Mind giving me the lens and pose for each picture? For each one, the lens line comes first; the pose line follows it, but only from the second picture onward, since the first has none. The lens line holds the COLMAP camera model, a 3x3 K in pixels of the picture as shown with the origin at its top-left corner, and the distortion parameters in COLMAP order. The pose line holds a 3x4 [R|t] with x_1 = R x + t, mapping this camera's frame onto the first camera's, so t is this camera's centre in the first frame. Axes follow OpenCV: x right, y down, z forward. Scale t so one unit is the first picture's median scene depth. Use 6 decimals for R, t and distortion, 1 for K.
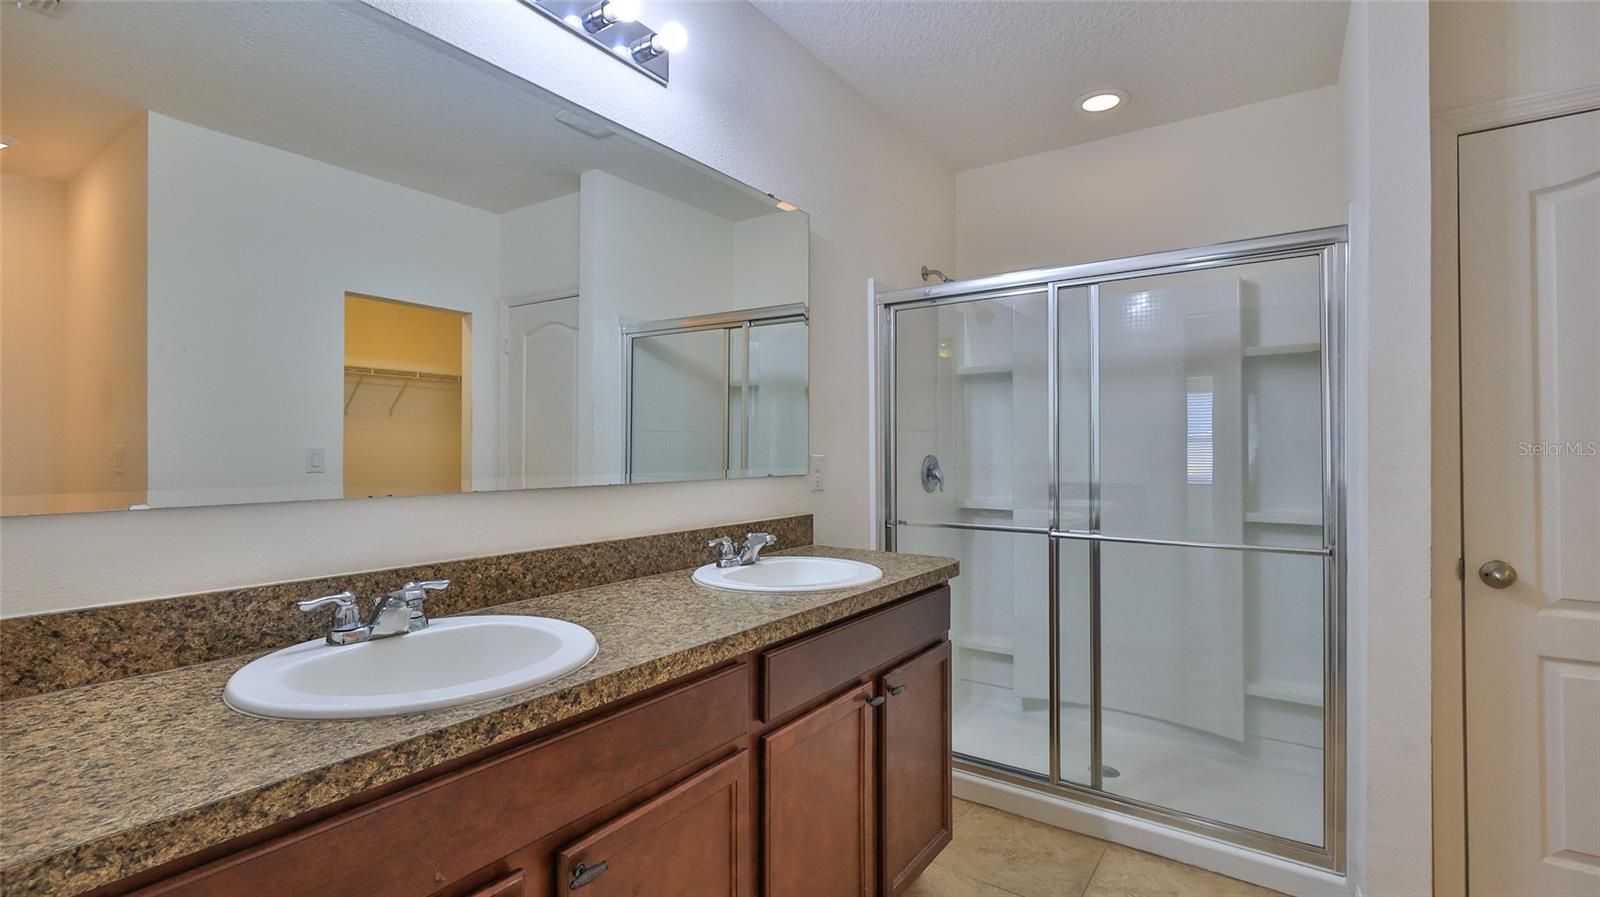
lens RADIAL K [[724.4, 0, 800.0], [0, 724.4, 448.5], [0, 0, 1]] dist [0.000825, -0.000021]
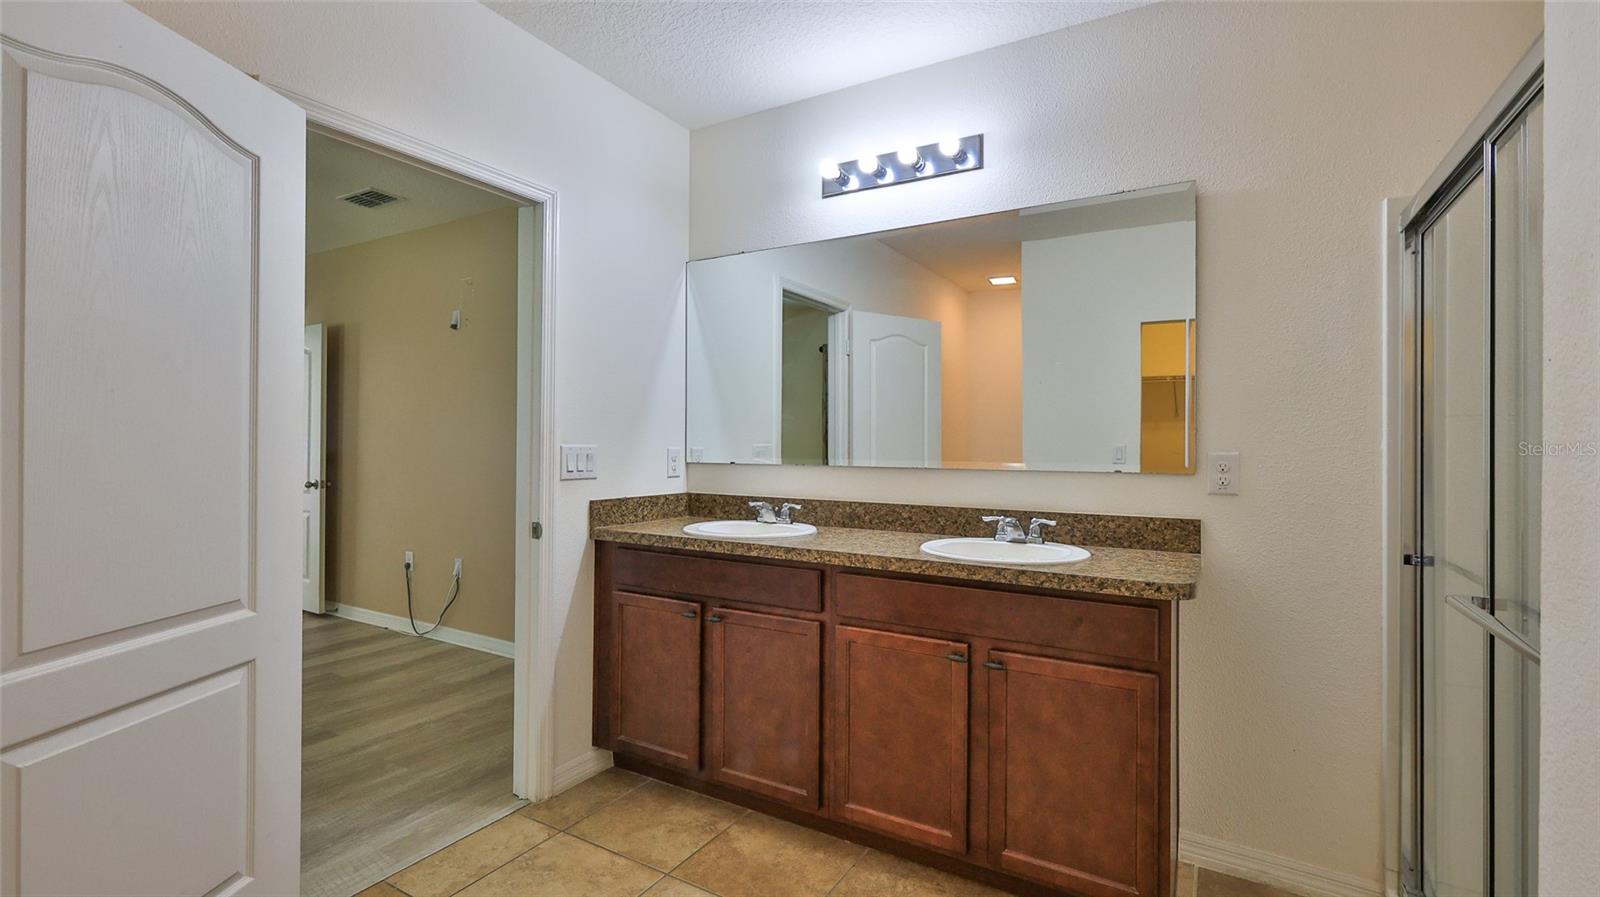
lens RADIAL K [[710.2, 0, 792.8], [0, 710.2, 444.0], [0, 0, 1]] dist [0.000116, -0.000046]
pose [[0.065468, 0.001807, -0.997853, 1.285830], [-0.004074, 0.999991, 0.001544, -0.001861], [0.997846, 0.003964, 0.065475, 0.675857]]
